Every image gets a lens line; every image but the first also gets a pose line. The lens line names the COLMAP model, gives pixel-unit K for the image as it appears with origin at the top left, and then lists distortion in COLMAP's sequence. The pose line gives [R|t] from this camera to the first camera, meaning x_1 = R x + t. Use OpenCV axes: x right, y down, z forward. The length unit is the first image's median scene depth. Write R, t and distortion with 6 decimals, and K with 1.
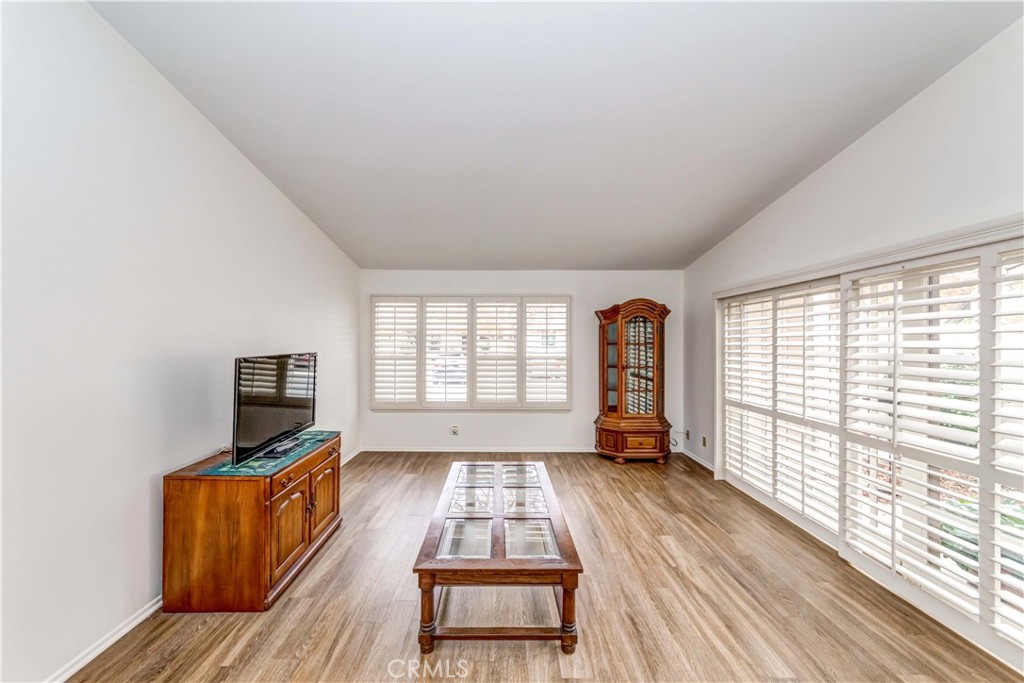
lens RADIAL K [[375.4, 0, 512.0], [0, 375.4, 341.5], [0, 0, 1]] dist [-0.001435, -0.000131]
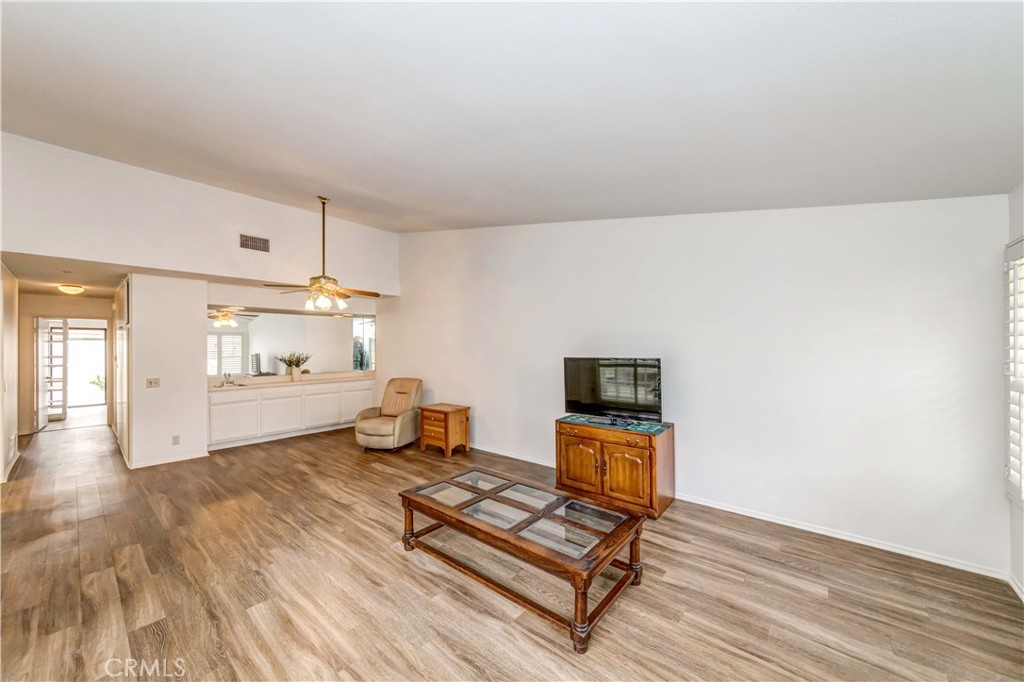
lens RADIAL K [[375.4, 0, 512.0], [0, 375.4, 341.0], [0, 0, 1]] dist [-0.001435, -0.000131]
pose [[-0.663351, -0.006504, -0.748280, 0.651492], [0.002098, 0.999942, -0.010552, -0.012832], [0.748306, -0.008569, -0.663299, 1.483466]]
